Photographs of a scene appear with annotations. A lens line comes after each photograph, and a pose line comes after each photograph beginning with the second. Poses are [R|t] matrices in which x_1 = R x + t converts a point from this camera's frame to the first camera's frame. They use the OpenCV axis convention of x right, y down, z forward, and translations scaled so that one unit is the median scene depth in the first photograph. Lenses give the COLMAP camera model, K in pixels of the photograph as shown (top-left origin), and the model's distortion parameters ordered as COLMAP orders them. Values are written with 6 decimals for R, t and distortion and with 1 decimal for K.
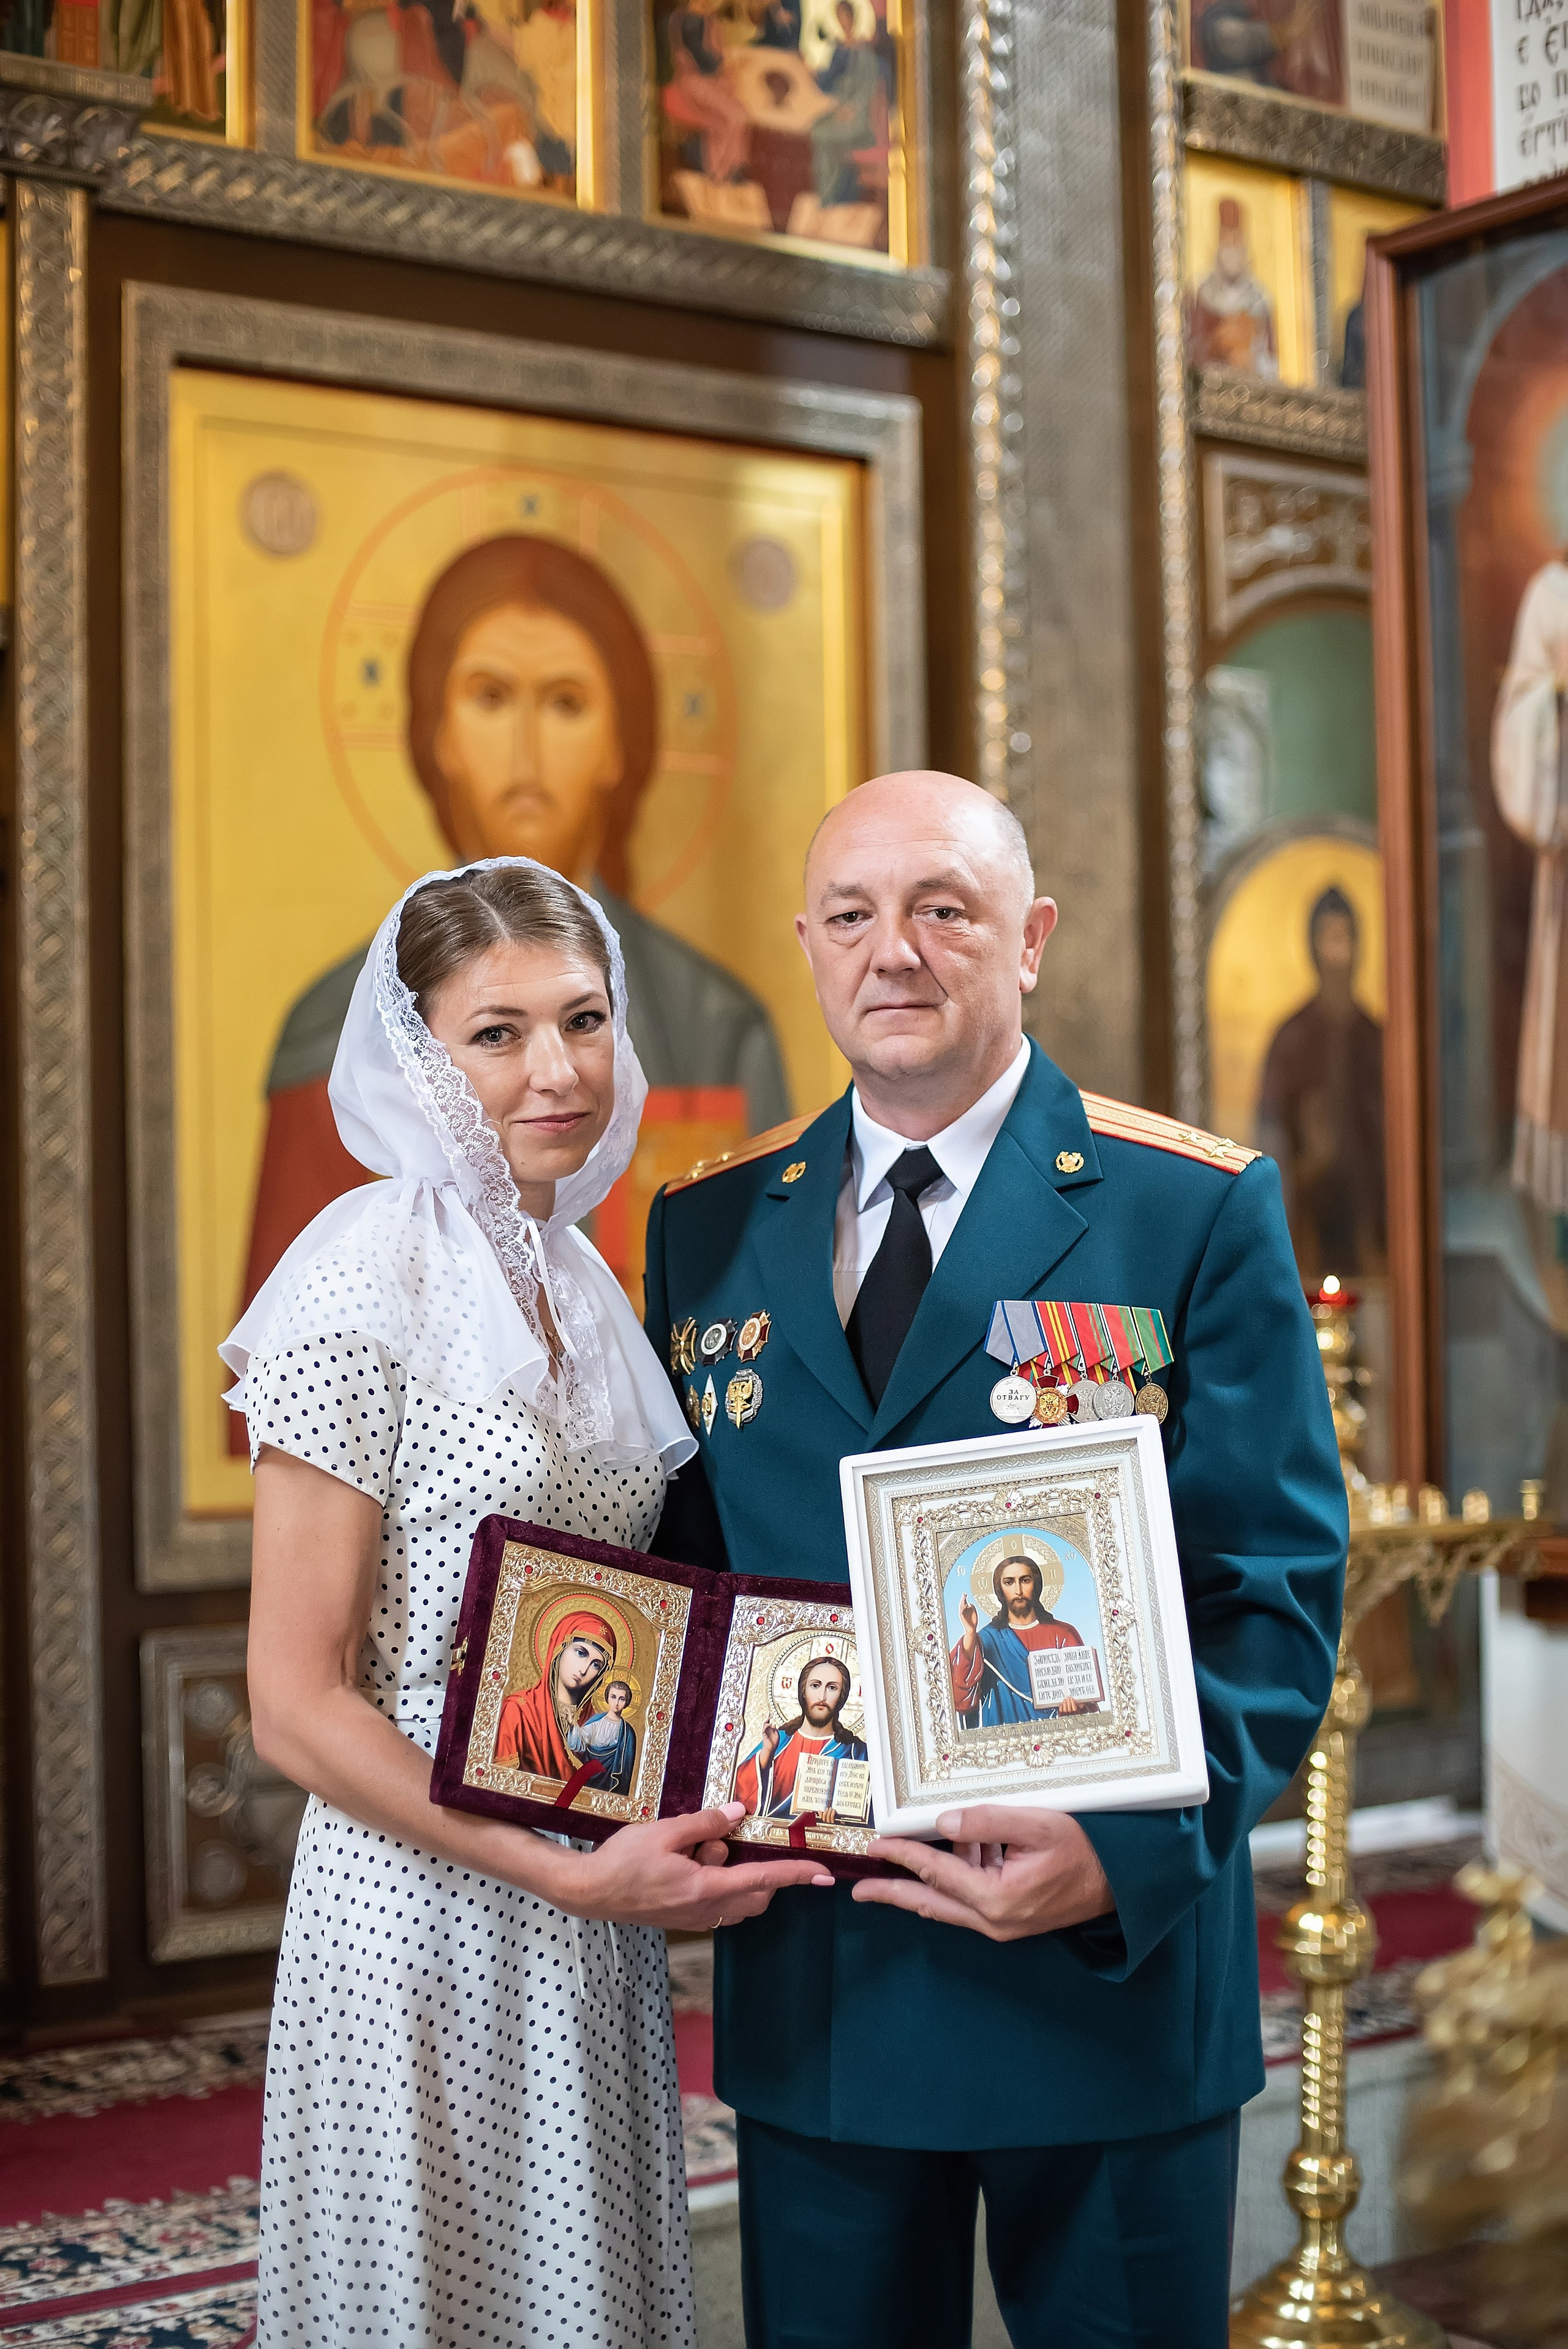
lens RADIAL K [[3394.3, 0, 792.6], [0, 3394.3, 1180.7], [0, 0, 1]] dist [-0.123826, 0.076935]
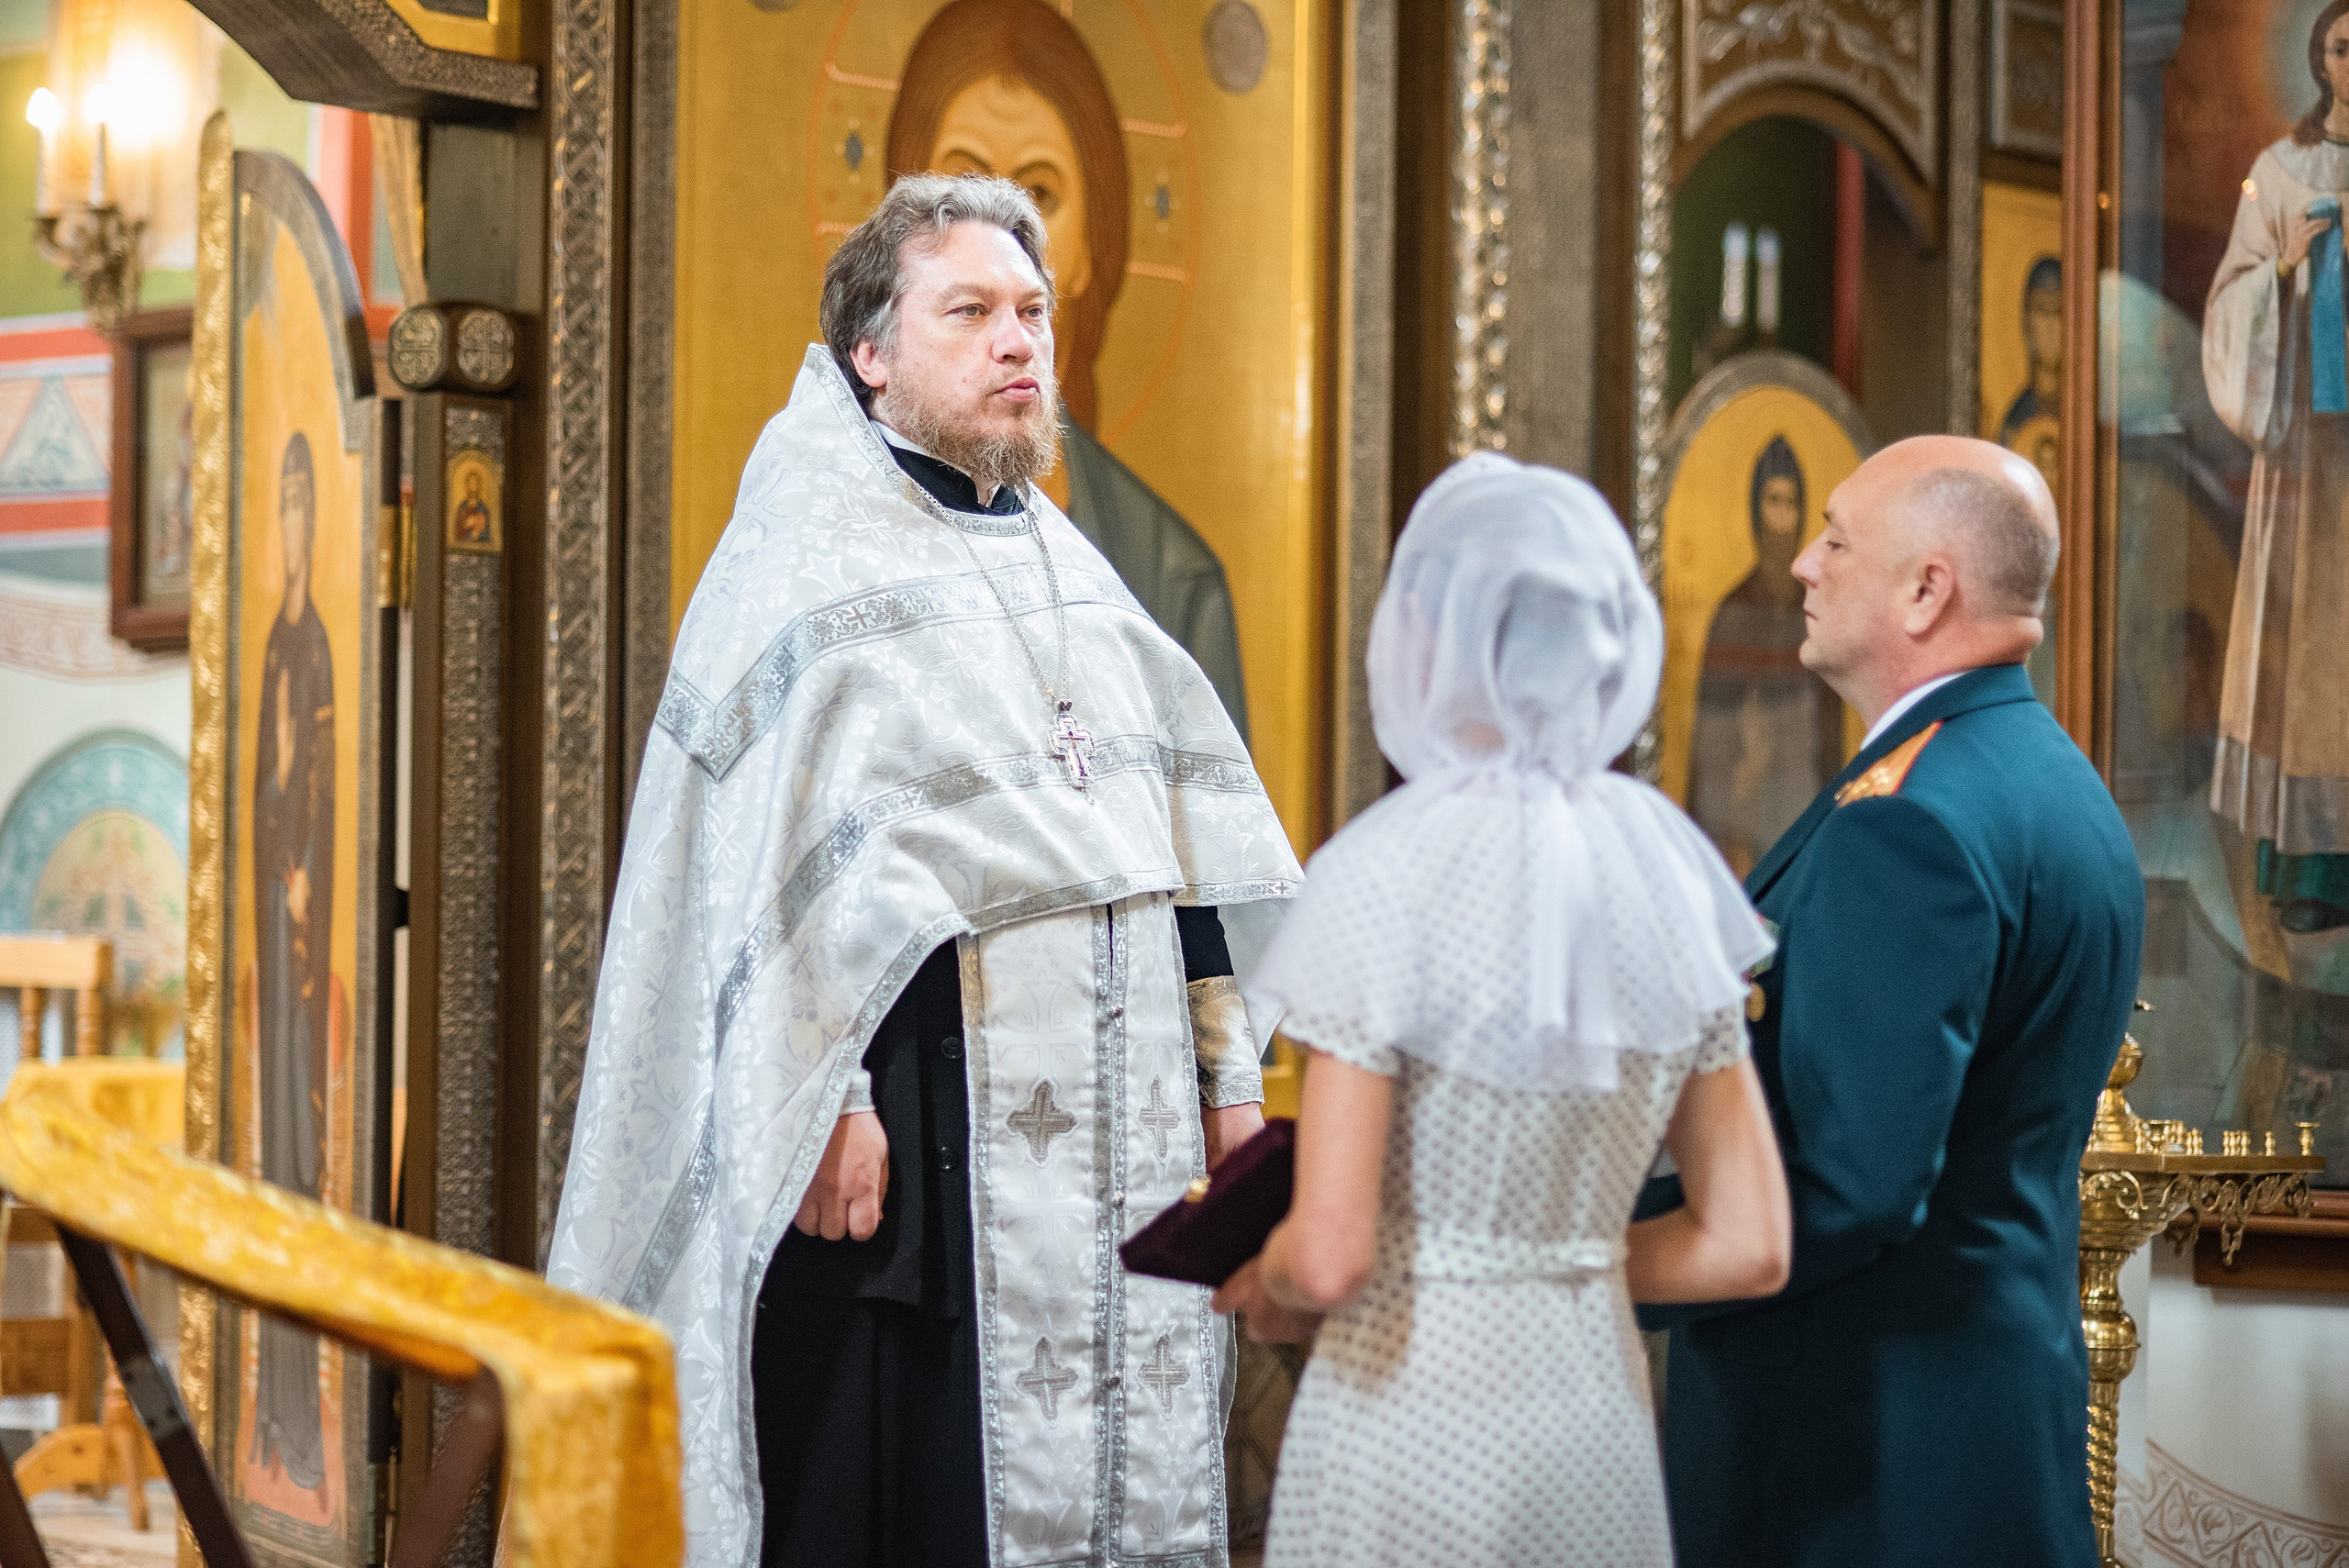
lens RADIAL K [[5537.3, 0, 1176.5], [0, 5537.3, 787.3], [0, 0, 1]] dist [0.022499, -0.804398]
pose [[0.973382, 0.035464, 0.226430, -0.383888], [-0.036125, 0.999347, -0.001224, 0.006792], [-0.226325, -0.006988, 0.974027, -0.389821]]
